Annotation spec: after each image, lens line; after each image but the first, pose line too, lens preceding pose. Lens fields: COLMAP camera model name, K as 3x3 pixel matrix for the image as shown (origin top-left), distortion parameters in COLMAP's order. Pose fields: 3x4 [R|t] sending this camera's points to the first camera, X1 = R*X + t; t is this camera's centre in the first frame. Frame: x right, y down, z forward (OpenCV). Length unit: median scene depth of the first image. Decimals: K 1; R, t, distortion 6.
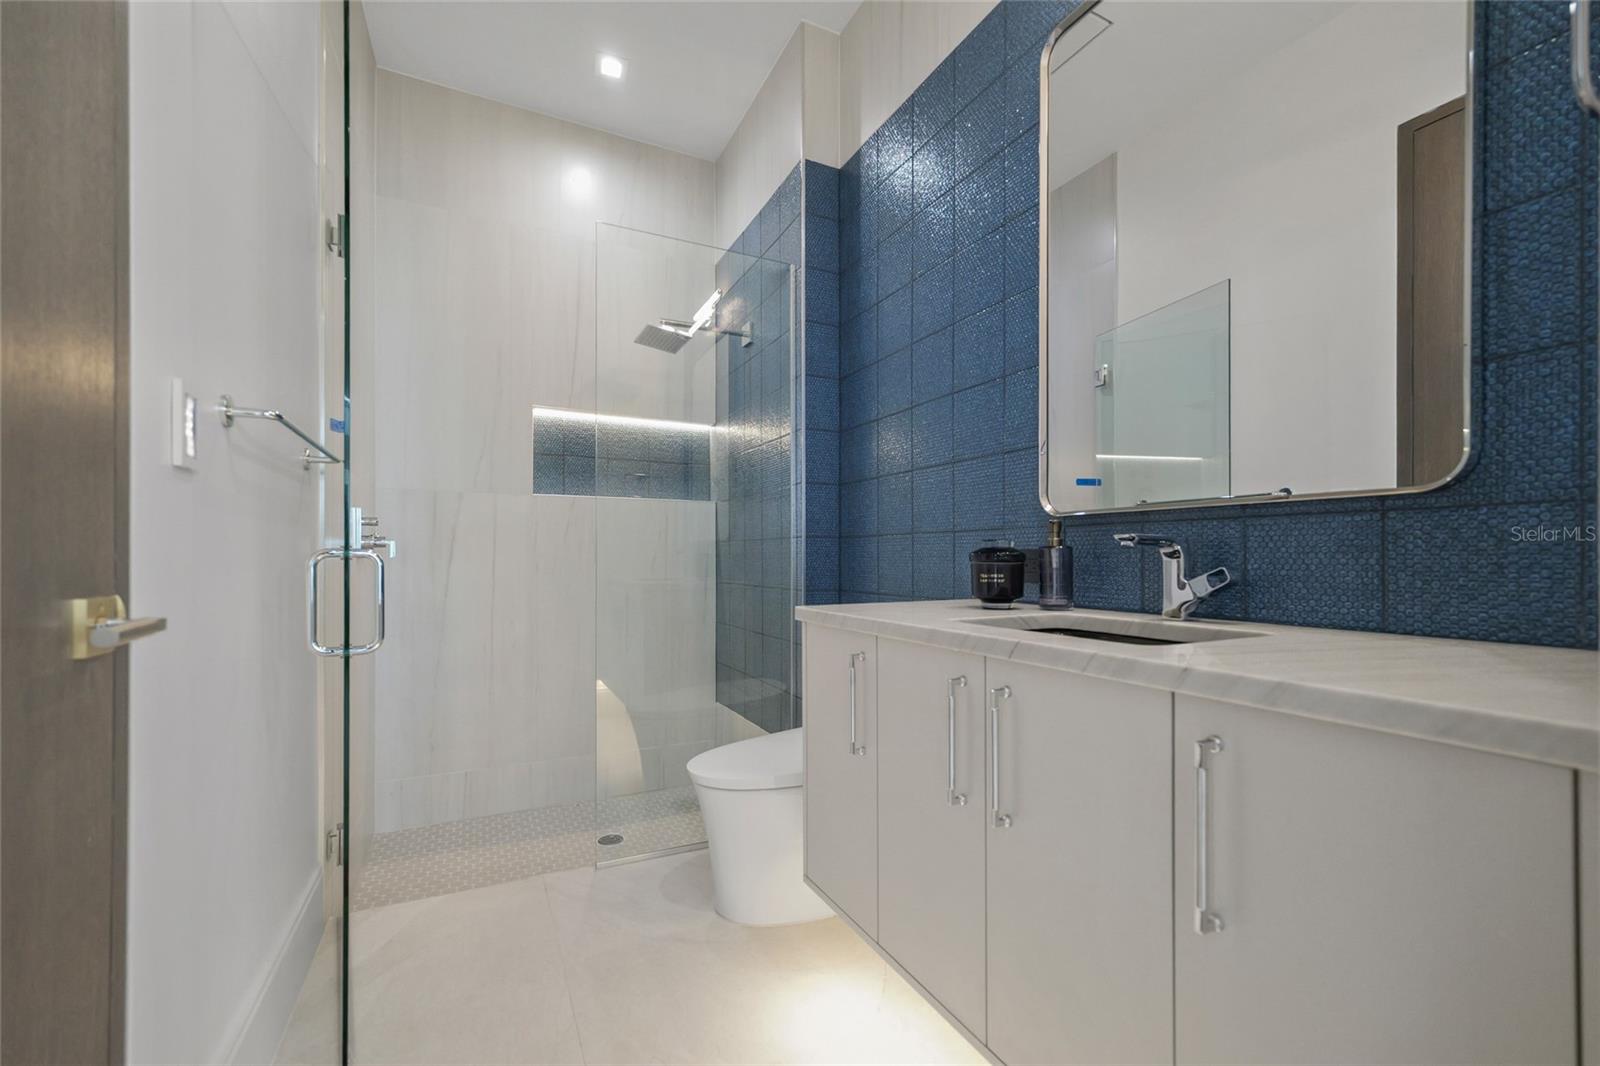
lens RADIAL K [[667.5, 0, 800.5], [0, 667.5, 549.6], [0, 0, 1]] dist [0.000431, 0.000115]
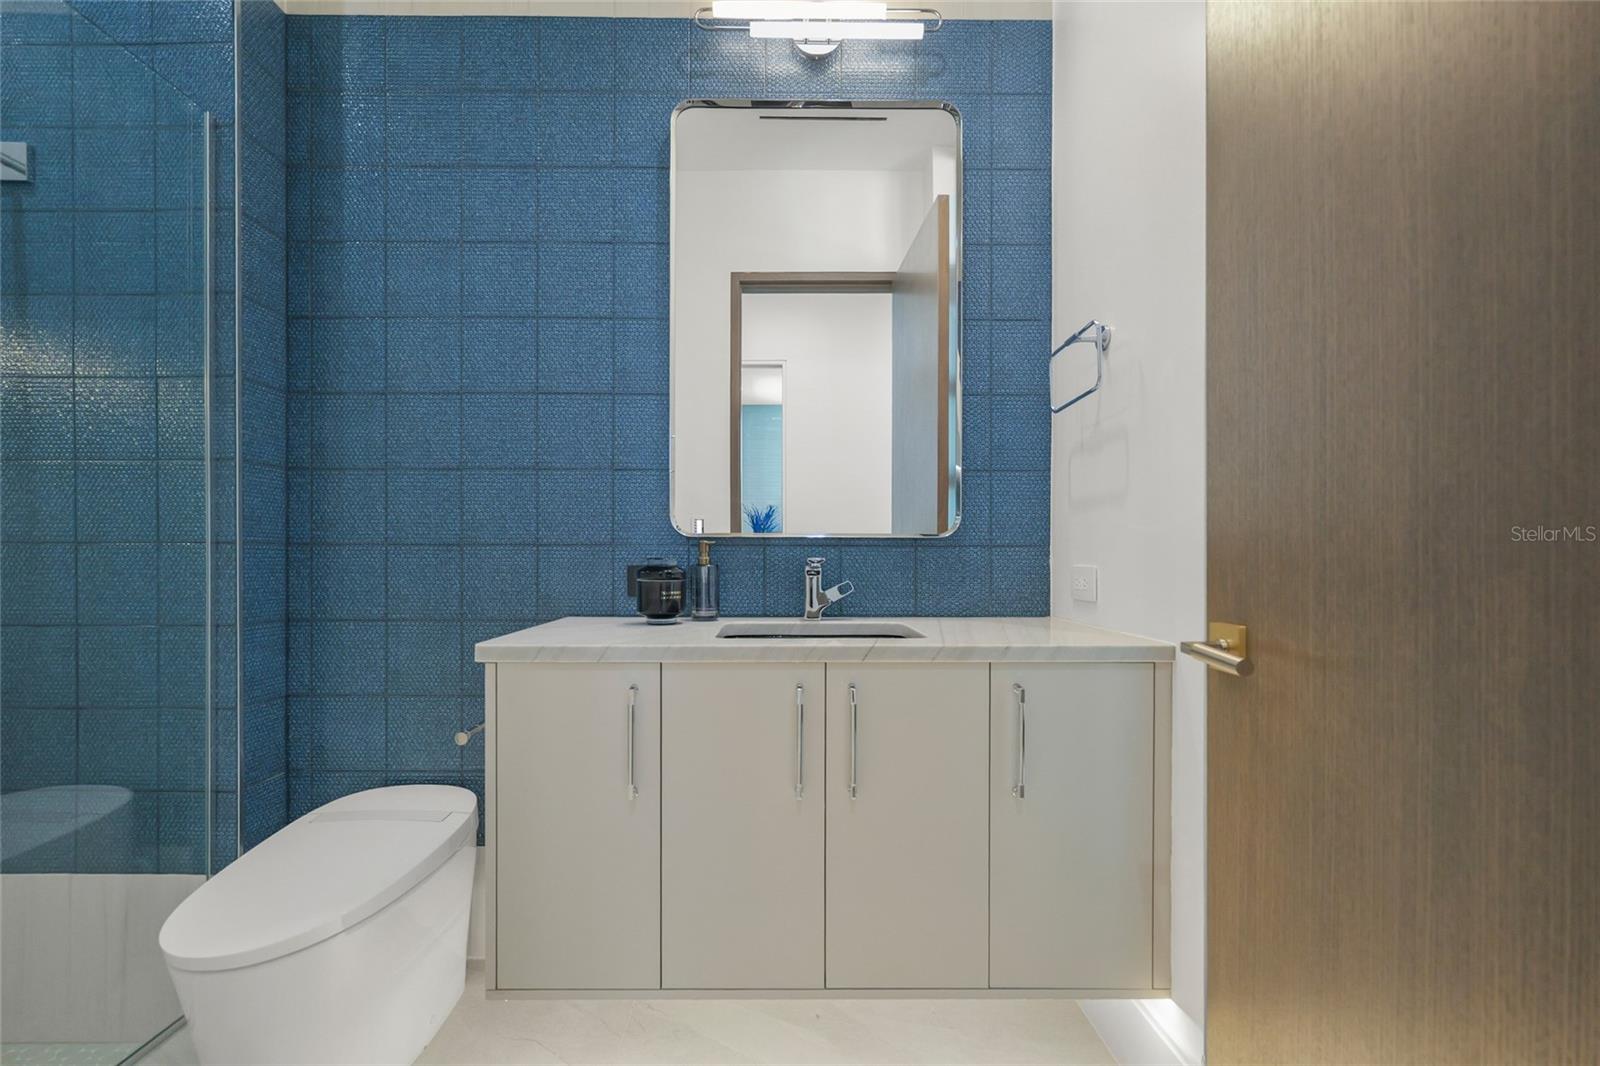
lens RADIAL K [[667.5, 0, 797.6], [0, 667.5, 545.9], [0, 0, 1]] dist [0.000431, 0.000115]
pose [[0.430950, 0.017231, 0.902211, -0.562382], [-0.012594, 0.999835, -0.013080, -0.022714], [-0.902288, -0.005726, 0.431096, 0.364558]]
